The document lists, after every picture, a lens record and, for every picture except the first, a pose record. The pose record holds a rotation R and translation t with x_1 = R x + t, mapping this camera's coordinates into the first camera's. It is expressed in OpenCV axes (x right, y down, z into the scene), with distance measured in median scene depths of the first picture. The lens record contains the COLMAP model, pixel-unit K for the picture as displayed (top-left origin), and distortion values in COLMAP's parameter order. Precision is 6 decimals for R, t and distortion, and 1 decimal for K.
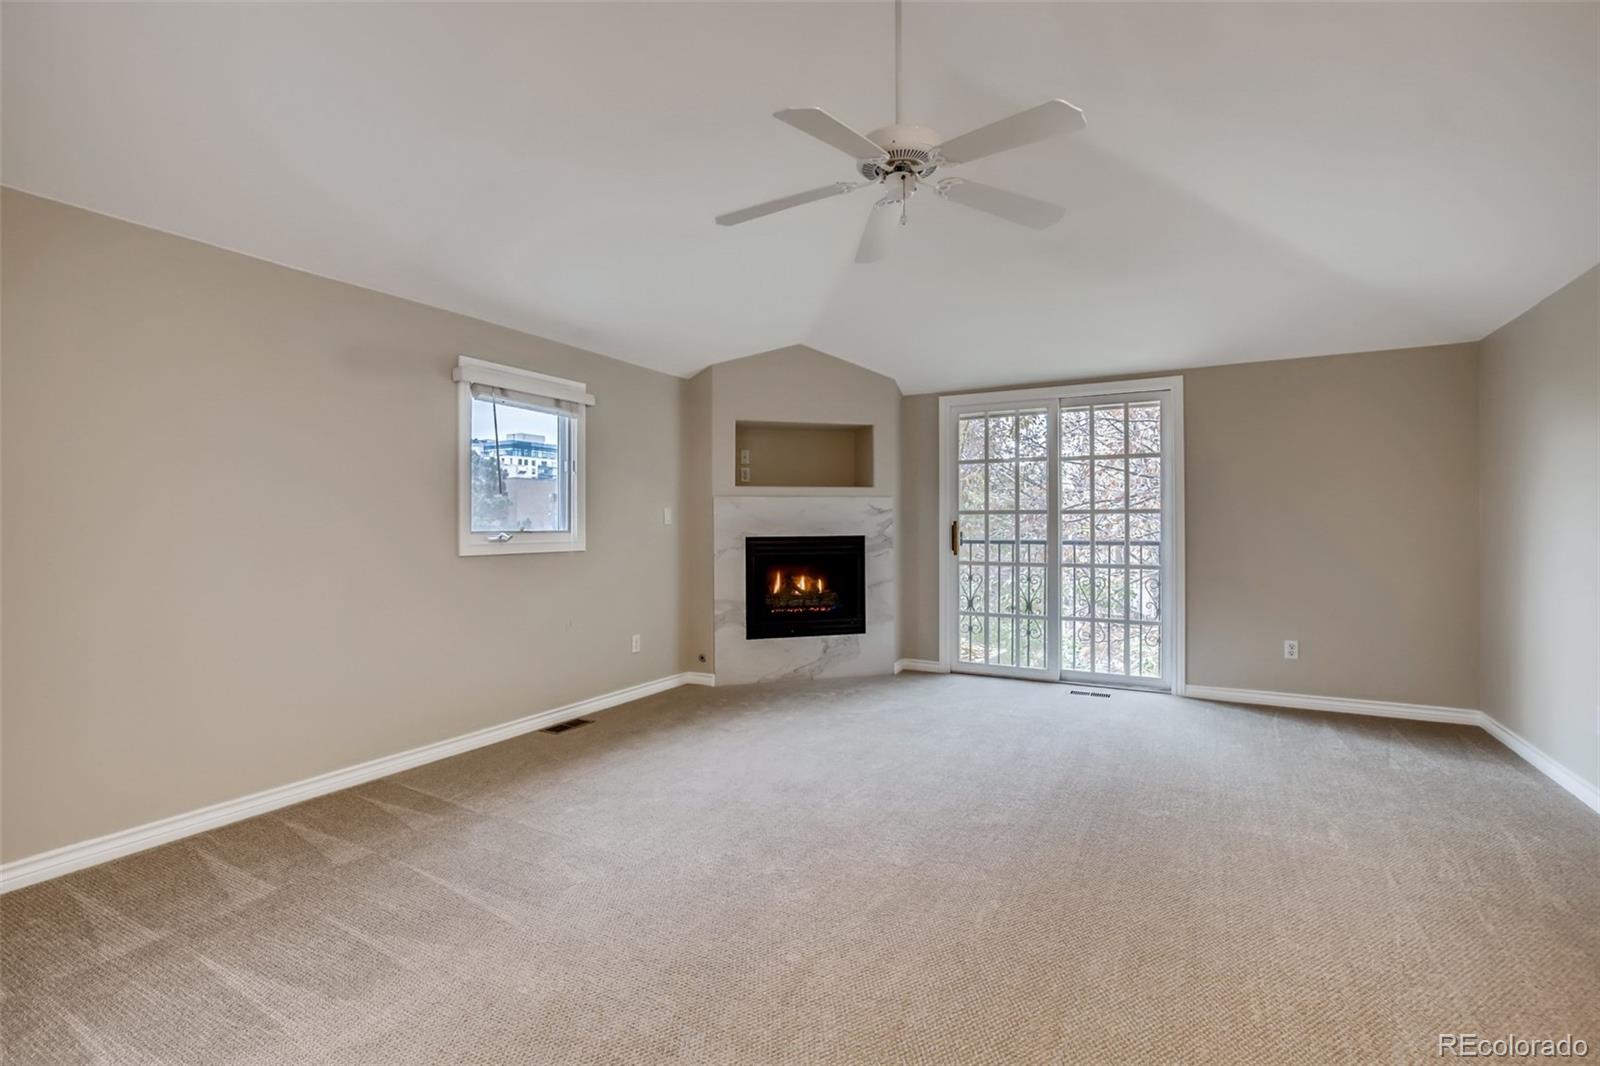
lens RADIAL K [[741.4, 0, 802.6], [0, 741.4, 525.2], [0, 0, 1]] dist [0.001625, 0.001601]
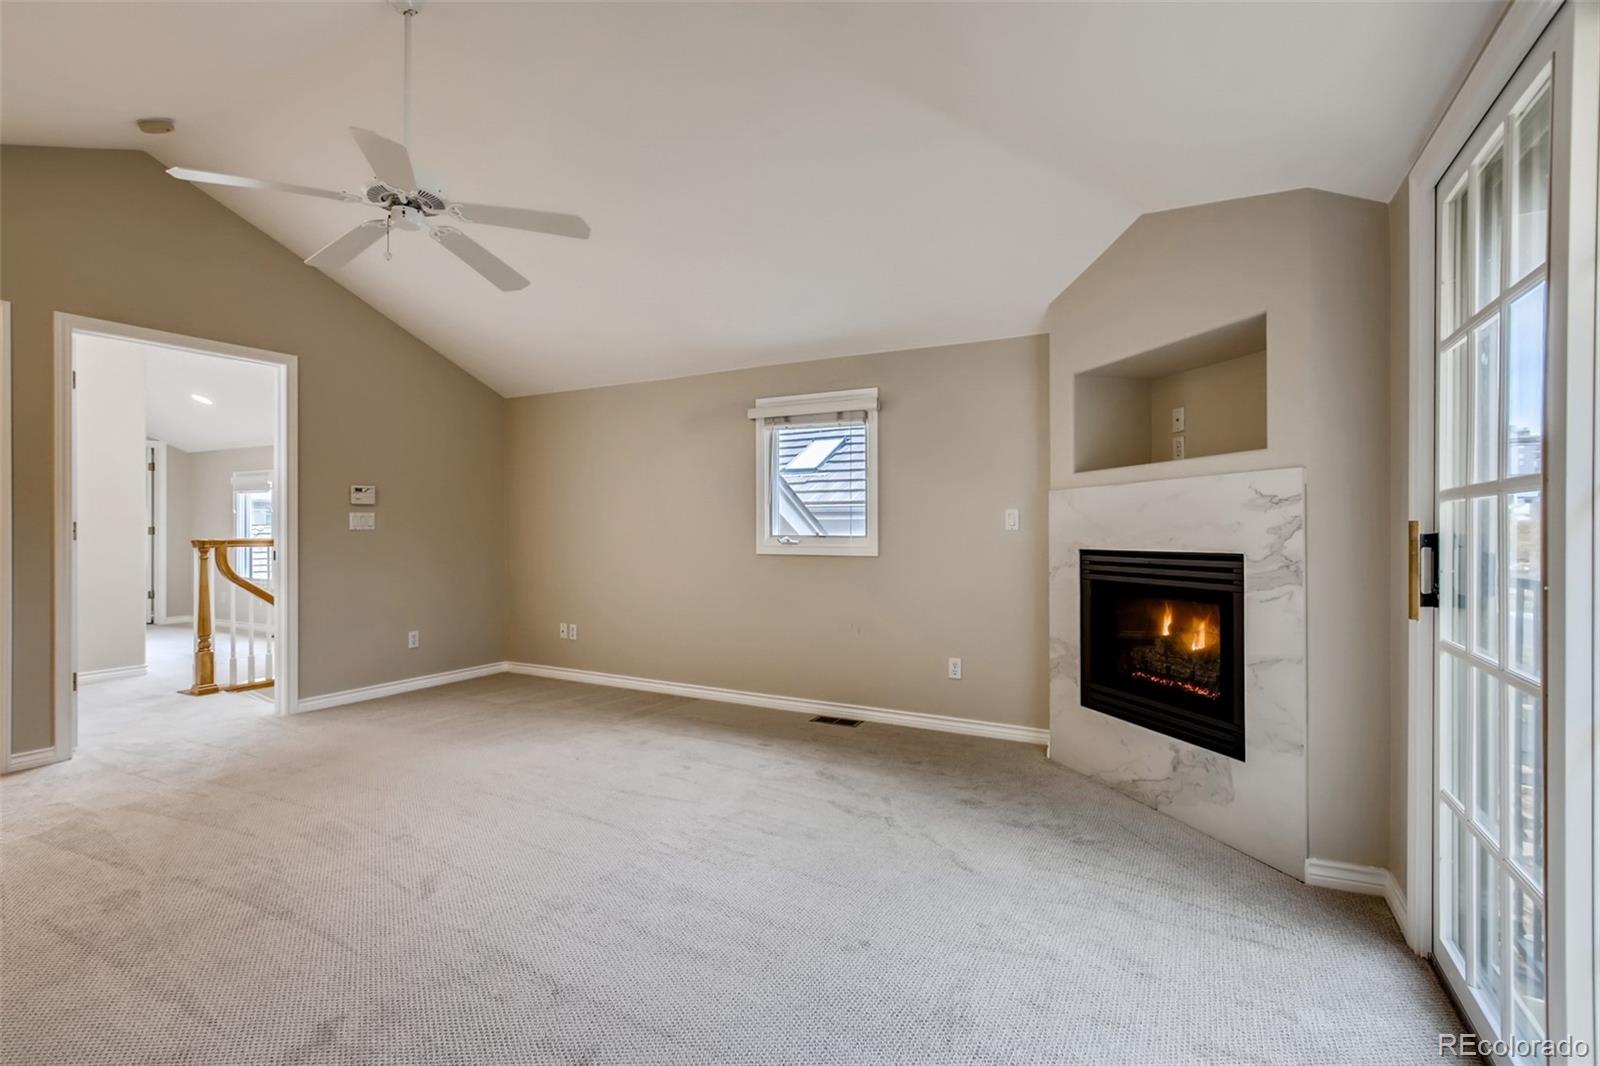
lens RADIAL K [[741.4, 0, 800.4], [0, 741.4, 534.1], [0, 0, 1]] dist [0.001625, 0.001601]
pose [[-0.003041, 0.004563, -0.999985, 0.581926], [-0.003484, 0.999983, 0.004574, 0.000368], [0.999989, 0.003498, -0.003025, 0.753491]]
